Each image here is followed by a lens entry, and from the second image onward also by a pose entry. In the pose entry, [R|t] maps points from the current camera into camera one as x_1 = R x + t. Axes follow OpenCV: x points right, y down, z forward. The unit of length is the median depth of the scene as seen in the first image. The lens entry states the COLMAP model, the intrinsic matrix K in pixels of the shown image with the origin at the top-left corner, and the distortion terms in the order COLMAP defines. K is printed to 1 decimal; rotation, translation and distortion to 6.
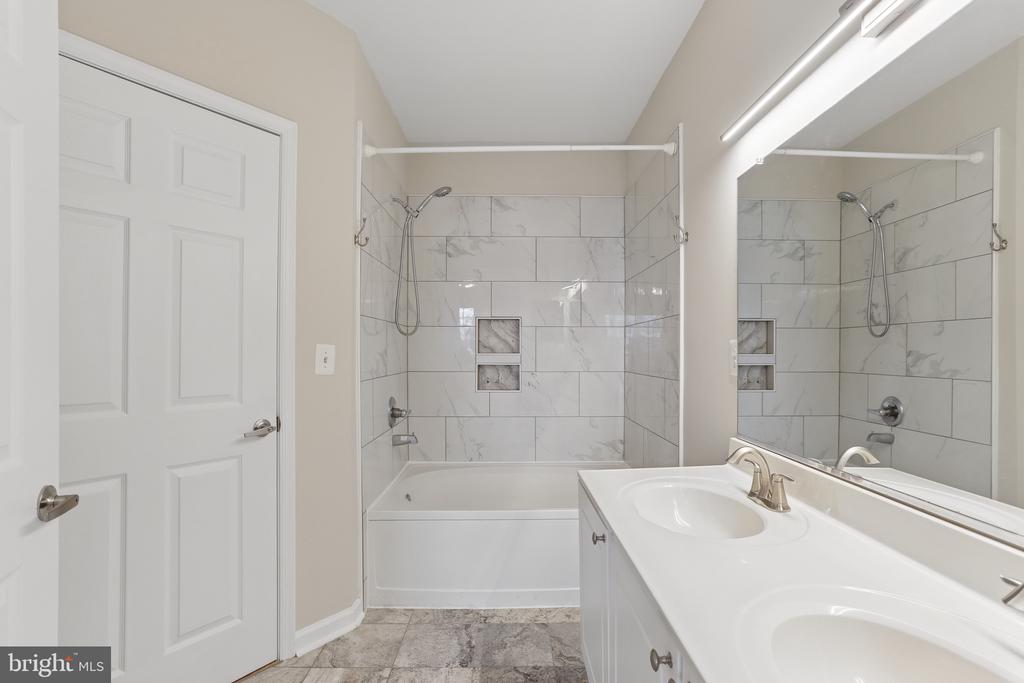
lens RADIAL K [[511.9, 0, 509.3], [0, 511.9, 339.6], [0, 0, 1]] dist [-0.043260, 0.024697]
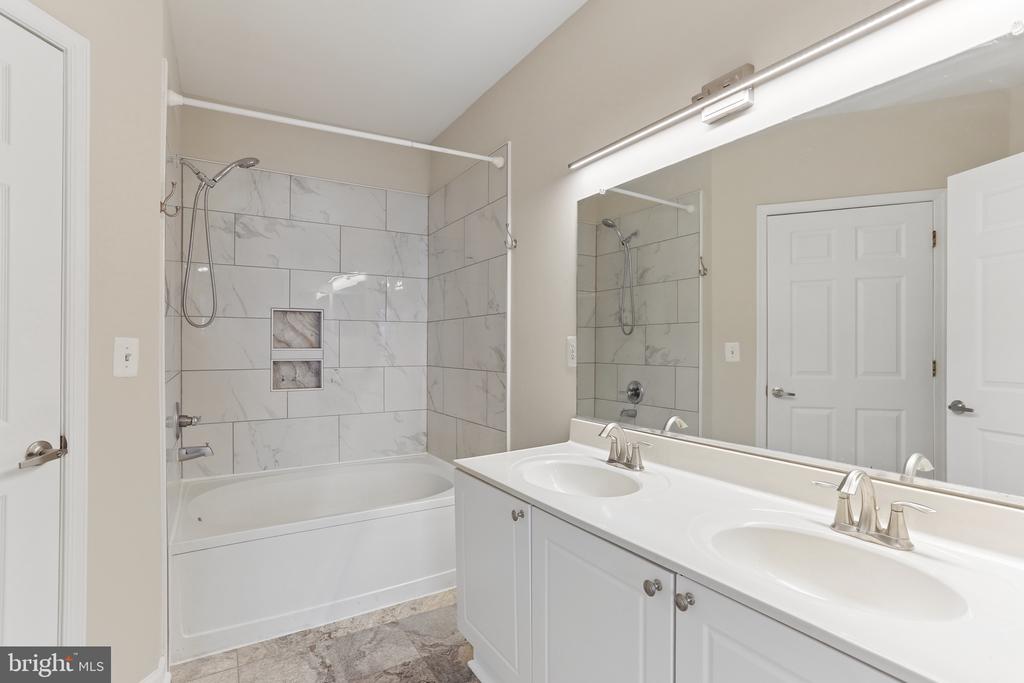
lens RADIAL K [[511.9, 0, 522.4], [0, 511.9, 334.5], [0, 0, 1]] dist [-0.043260, 0.024697]
pose [[0.854877, 0.010663, 0.518721, -0.187791], [-0.010706, 0.999938, -0.002911, 0.000578], [-0.518720, -0.003065, 0.854939, 0.023349]]
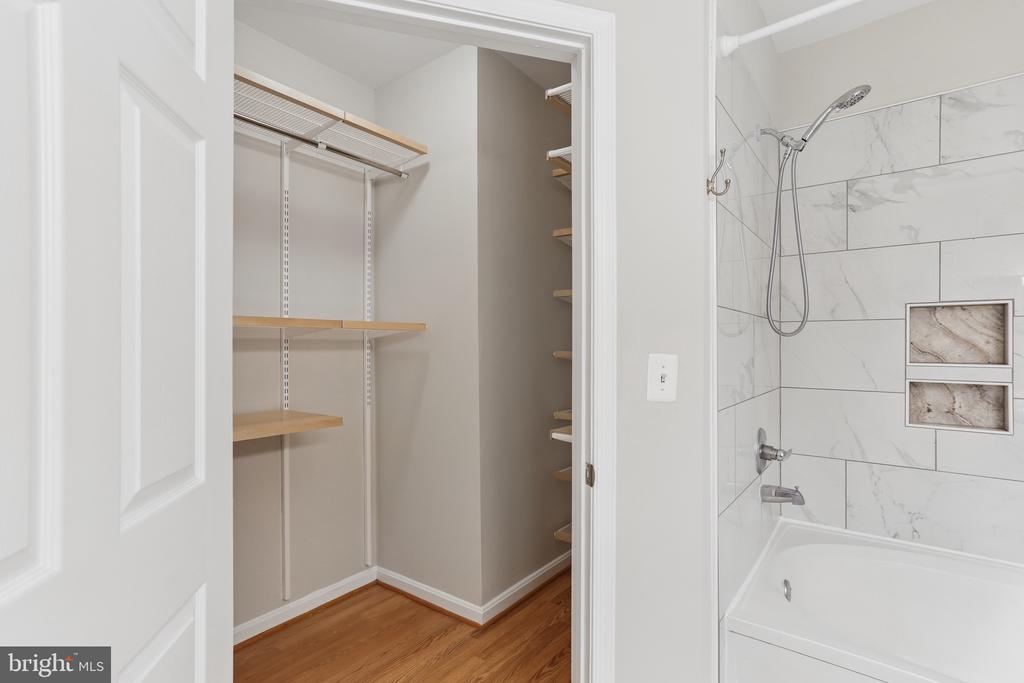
lens RADIAL K [[511.9, 0, 490.4], [0, 511.9, 349.2], [0, 0, 1]] dist [-0.043260, 0.024697]
pose [[0.783738, 0.005999, -0.621062, -0.102917], [0.009726, 0.999712, 0.021930, -0.009406], [0.621015, -0.023228, 0.783455, 0.282214]]
